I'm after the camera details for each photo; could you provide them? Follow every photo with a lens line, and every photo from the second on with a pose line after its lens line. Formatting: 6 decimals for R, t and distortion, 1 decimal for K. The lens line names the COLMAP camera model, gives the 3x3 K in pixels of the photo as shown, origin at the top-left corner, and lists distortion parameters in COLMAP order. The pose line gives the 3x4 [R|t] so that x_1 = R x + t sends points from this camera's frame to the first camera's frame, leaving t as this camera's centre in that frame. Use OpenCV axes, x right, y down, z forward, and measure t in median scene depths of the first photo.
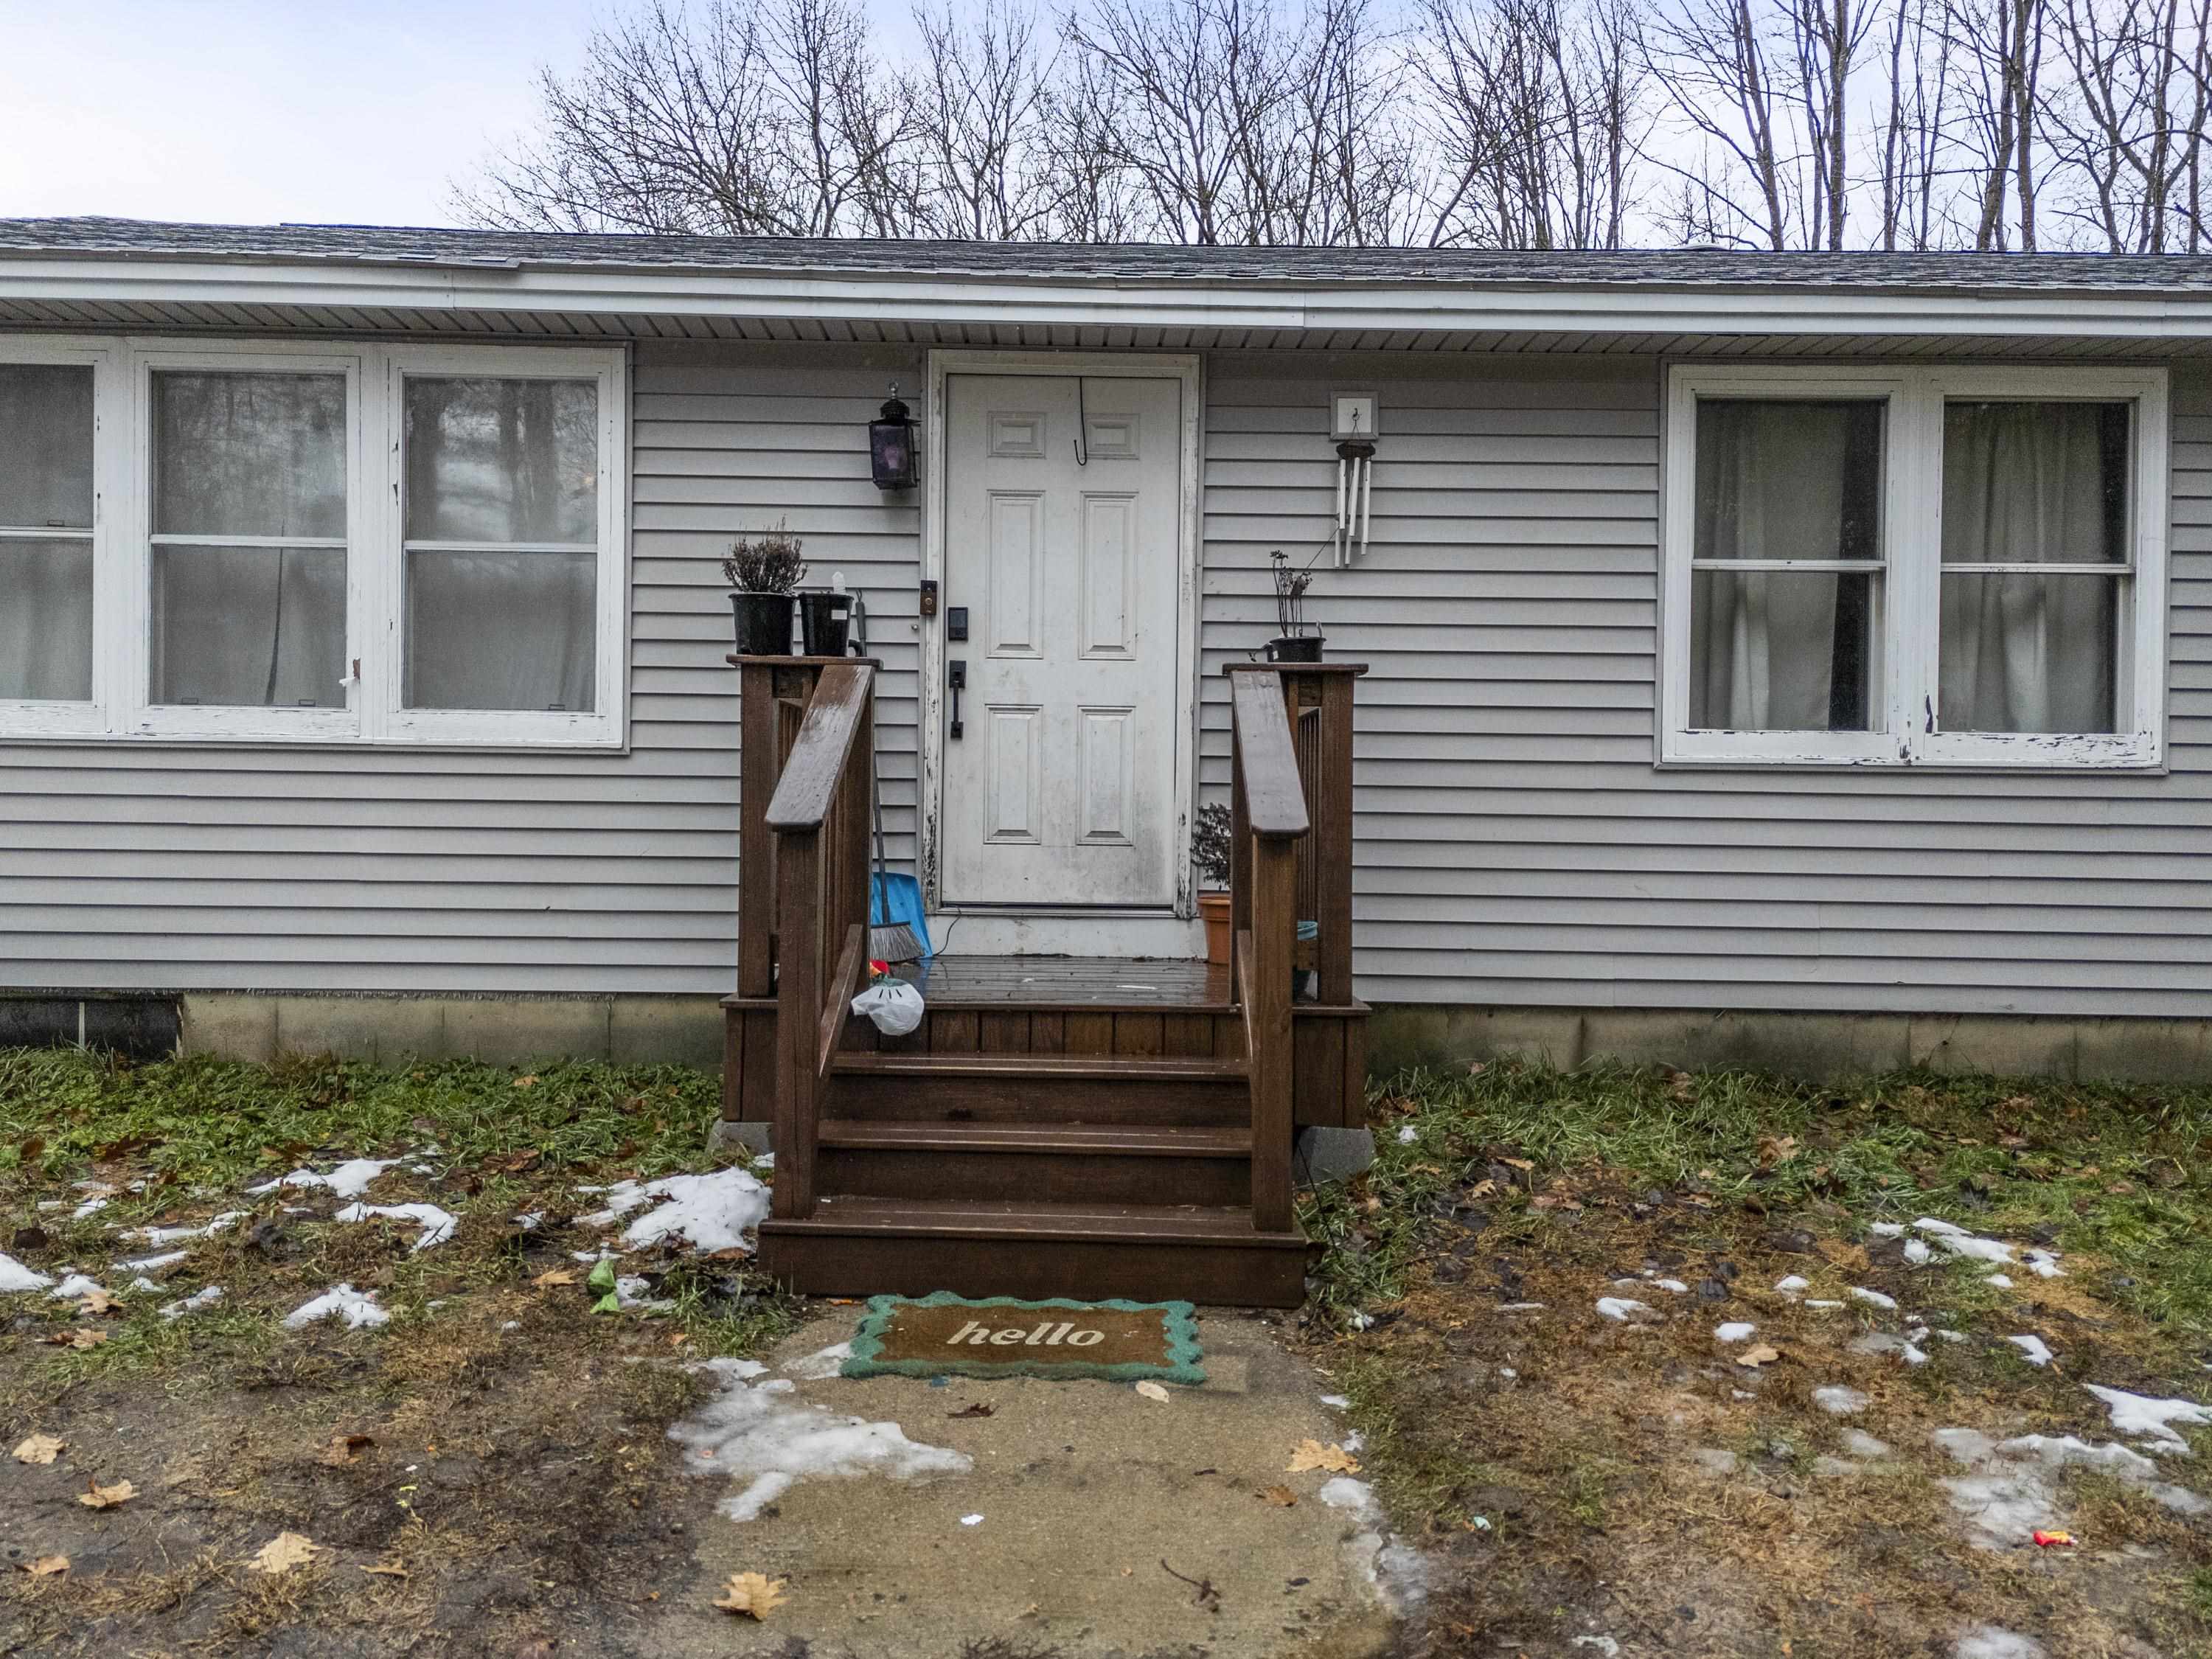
lens RADIAL K [[1620.0, 0, 1086.6], [0, 1620.0, 833.7], [0, 0, 1]] dist [0.063242, -0.023731]
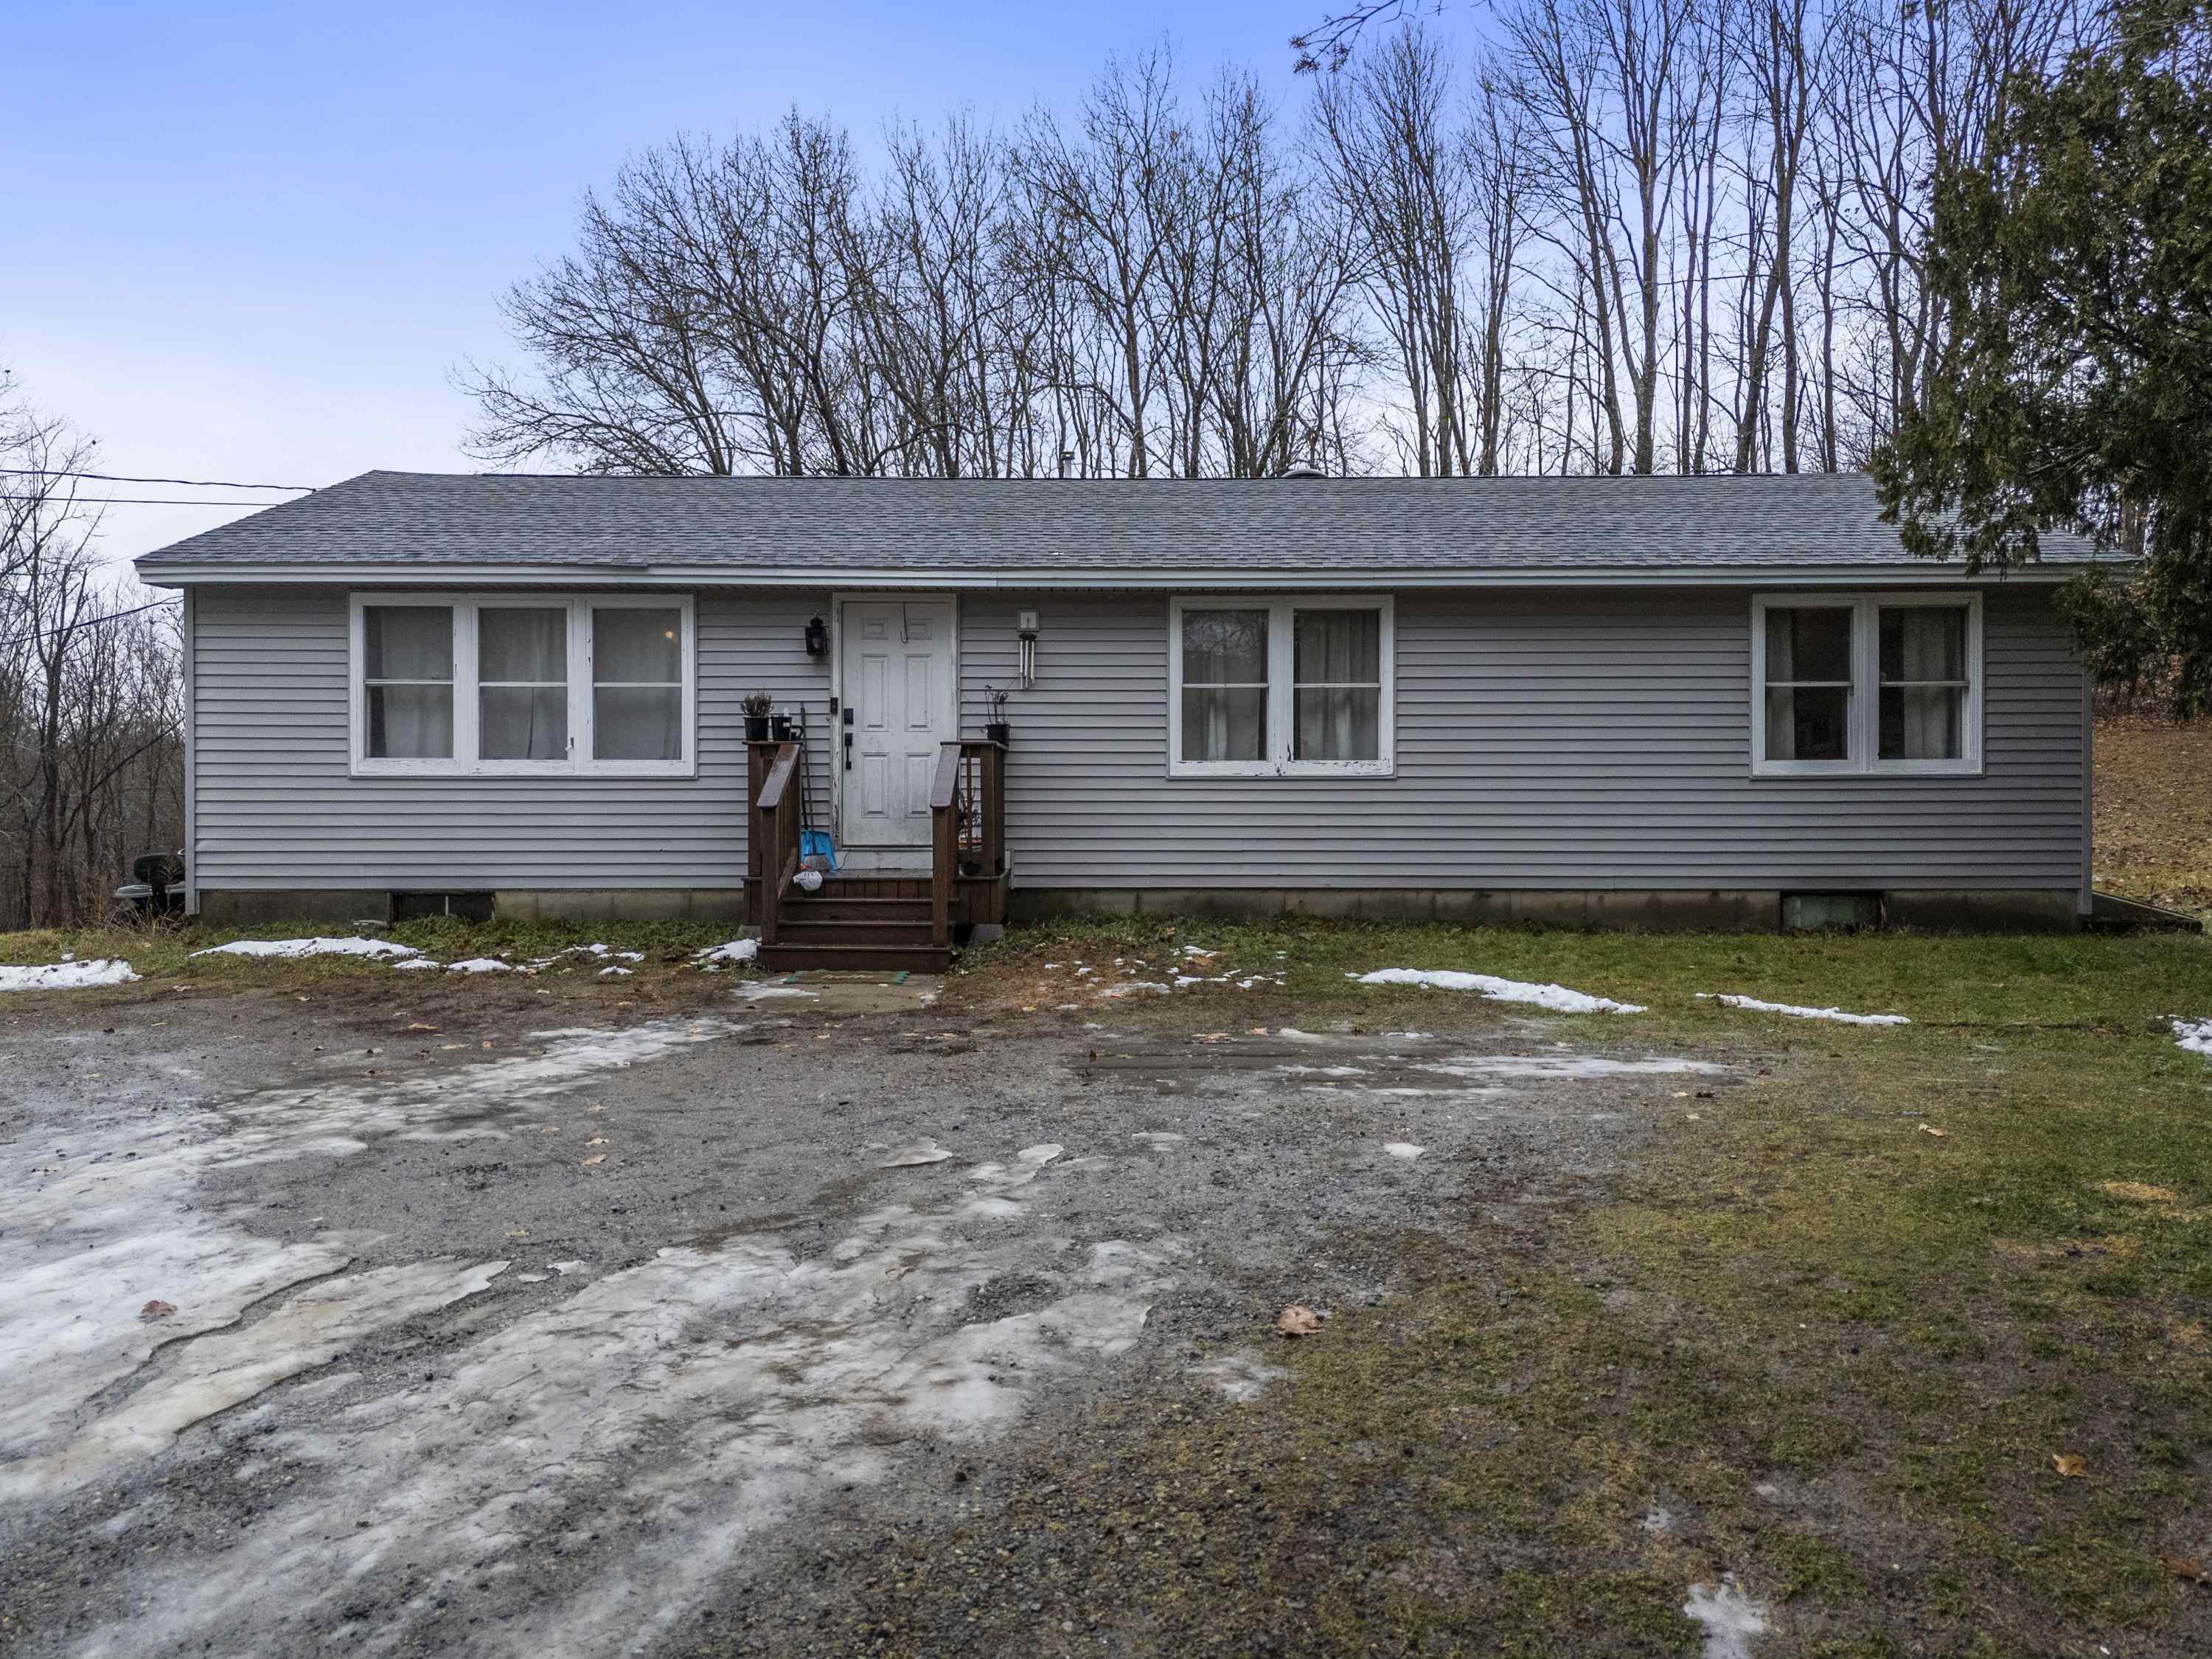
lens RADIAL K [[1620.0, 0, 1105.6], [0, 1620.0, 813.7], [0, 0, 1]] dist [0.063242, -0.023731]
pose [[0.999893, -0.014453, 0.002426, 0.259976], [0.014486, 0.999789, -0.014565, 0.037680], [-0.002215, 0.014598, 0.999891, -1.179007]]
